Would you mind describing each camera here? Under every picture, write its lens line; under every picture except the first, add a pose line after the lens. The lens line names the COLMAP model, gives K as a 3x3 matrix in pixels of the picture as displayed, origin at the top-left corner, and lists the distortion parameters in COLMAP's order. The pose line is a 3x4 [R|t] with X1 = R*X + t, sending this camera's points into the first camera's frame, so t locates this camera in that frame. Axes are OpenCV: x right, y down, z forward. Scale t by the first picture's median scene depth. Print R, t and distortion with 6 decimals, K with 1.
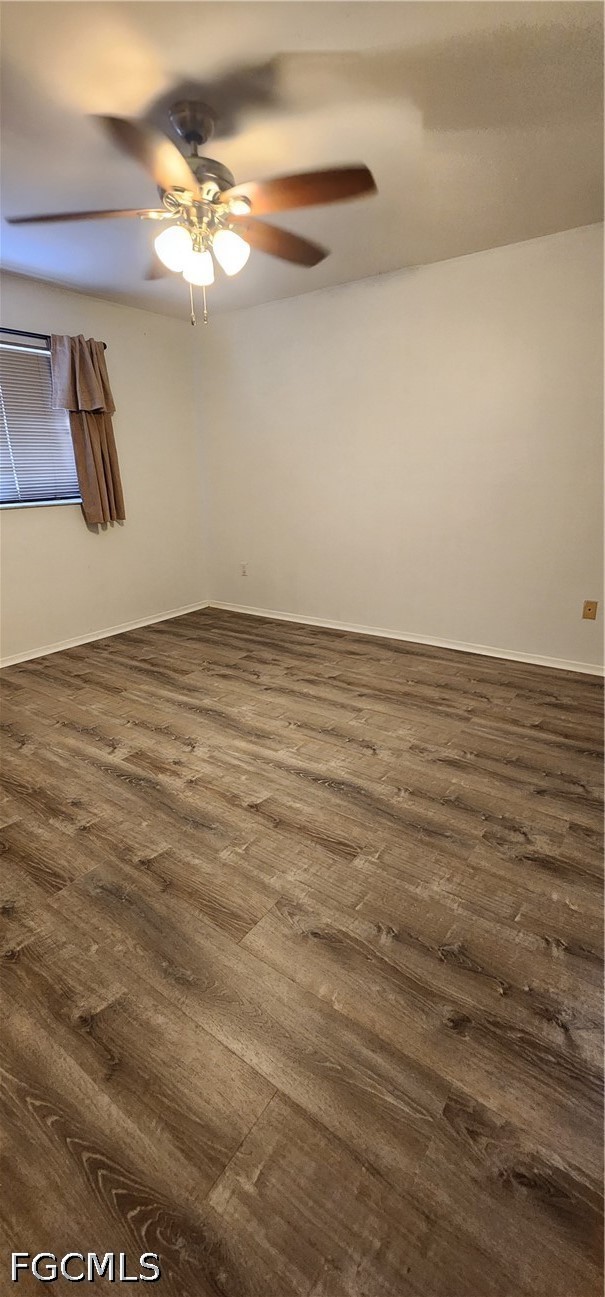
lens RADIAL K [[531.3, 0, 298.0], [0, 531.3, 647.3], [0, 0, 1]] dist [0.005012, -0.000420]
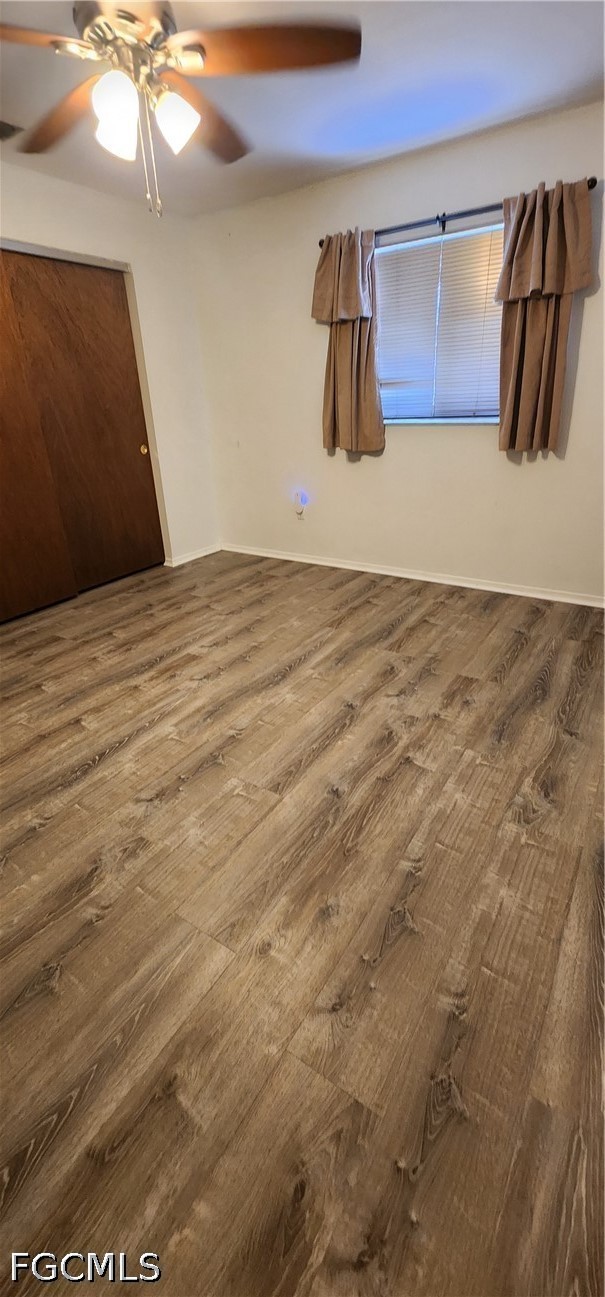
lens RADIAL K [[531.3, 0, 301.5], [0, 531.3, 641.1], [0, 0, 1]] dist [0.005012, -0.000420]
pose [[0.043149, 0.435609, -0.899101, 0.598368], [-0.284284, 0.868090, 0.406942, -0.297719], [0.957769, 0.238041, 0.161294, 0.860318]]
